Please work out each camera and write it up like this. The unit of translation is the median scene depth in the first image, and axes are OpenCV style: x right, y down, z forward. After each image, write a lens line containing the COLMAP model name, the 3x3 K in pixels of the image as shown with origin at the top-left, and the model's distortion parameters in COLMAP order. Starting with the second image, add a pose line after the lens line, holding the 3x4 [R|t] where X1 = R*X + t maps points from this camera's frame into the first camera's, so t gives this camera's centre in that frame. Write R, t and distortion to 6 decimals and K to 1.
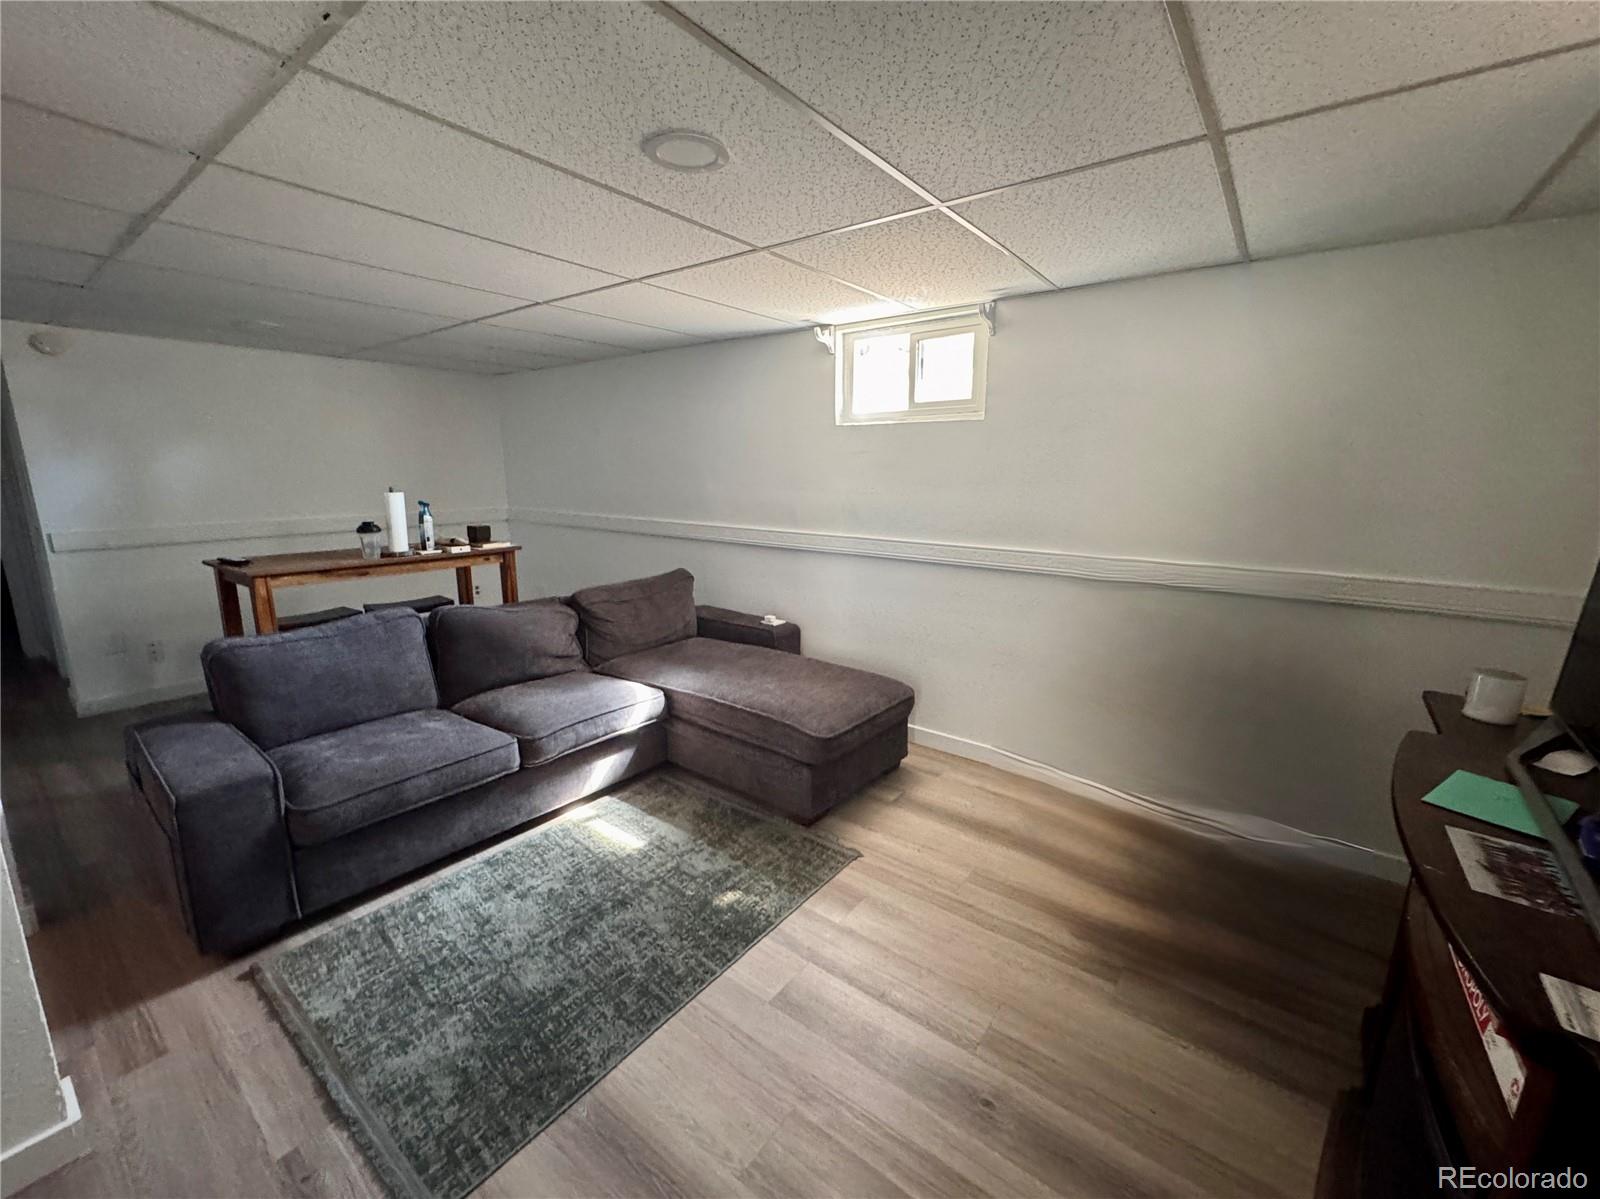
lens RADIAL K [[648.4, 0, 807.8], [0, 648.4, 591.2], [0, 0, 1]] dist [-0.001719, 0.000549]
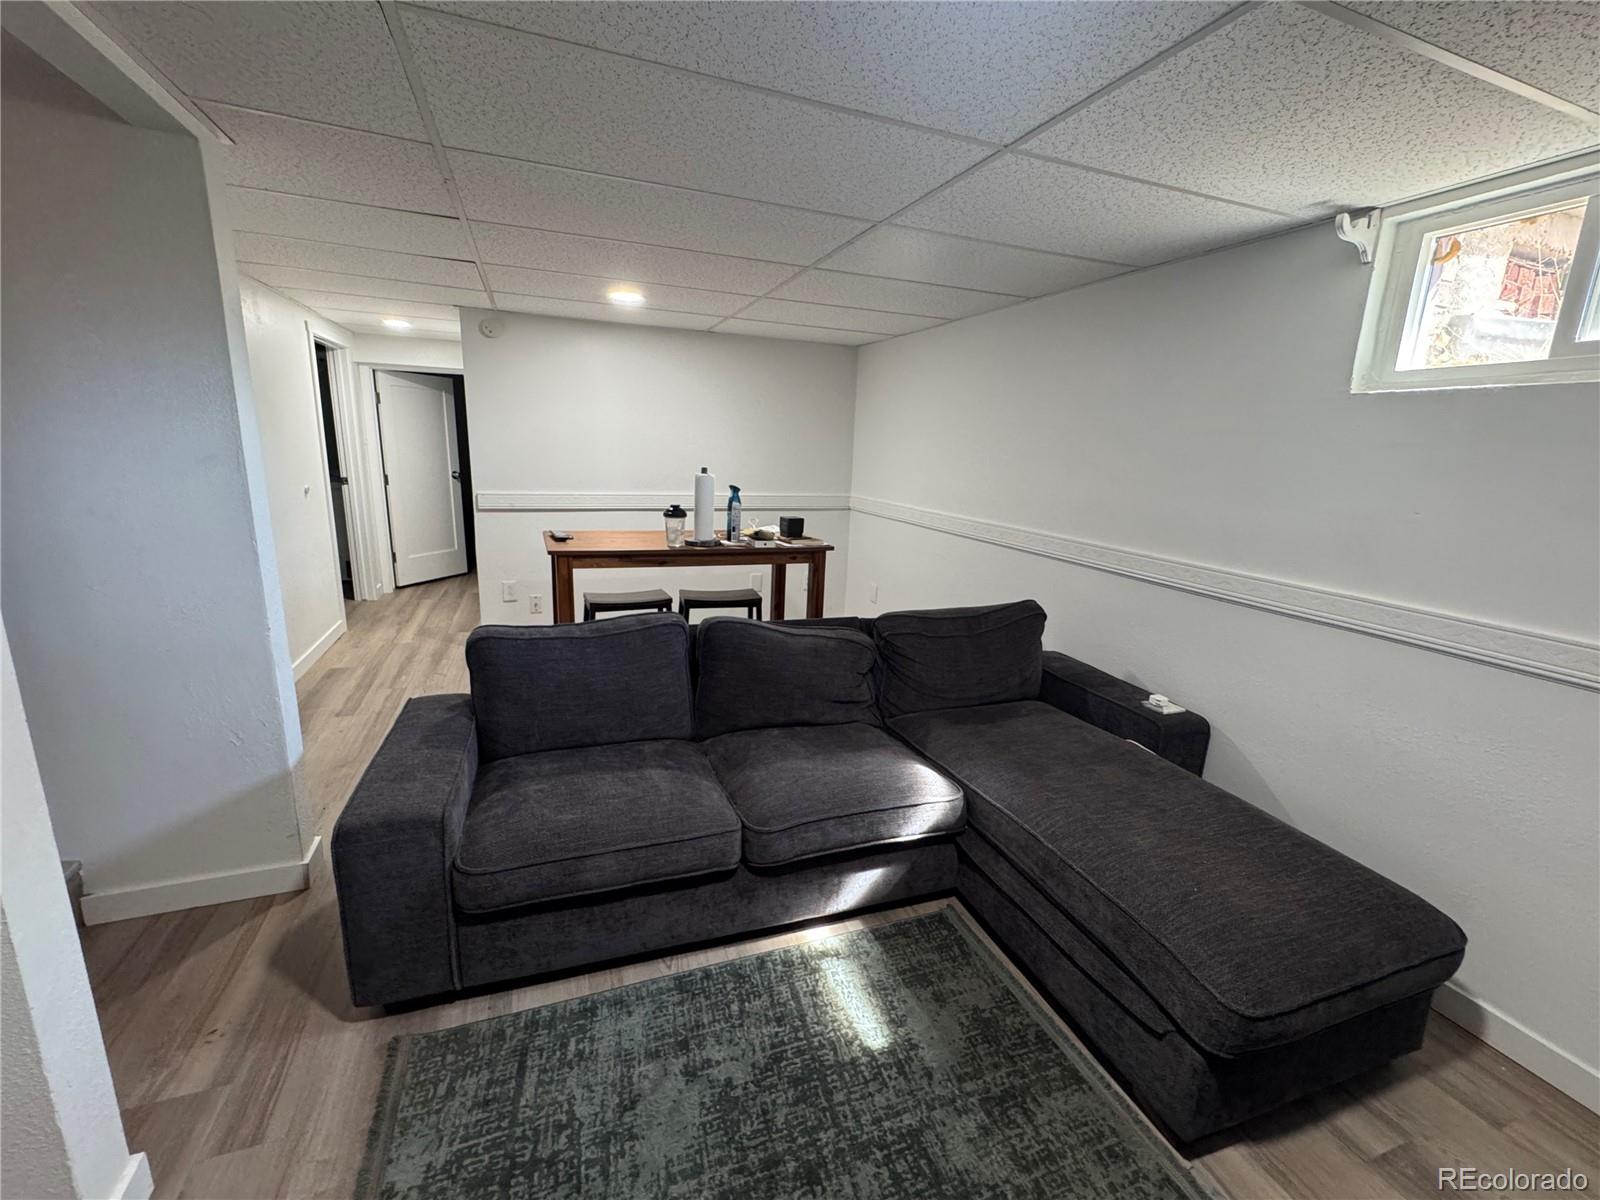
lens RADIAL K [[648.4, 0, 807.8], [0, 648.4, 591.7], [0, 0, 1]] dist [-0.001719, 0.000549]
pose [[0.841025, 0.145990, -0.520926, -0.043800], [-0.137872, 0.988946, 0.054562, -0.070948], [0.523134, 0.025933, 0.851856, 0.375862]]
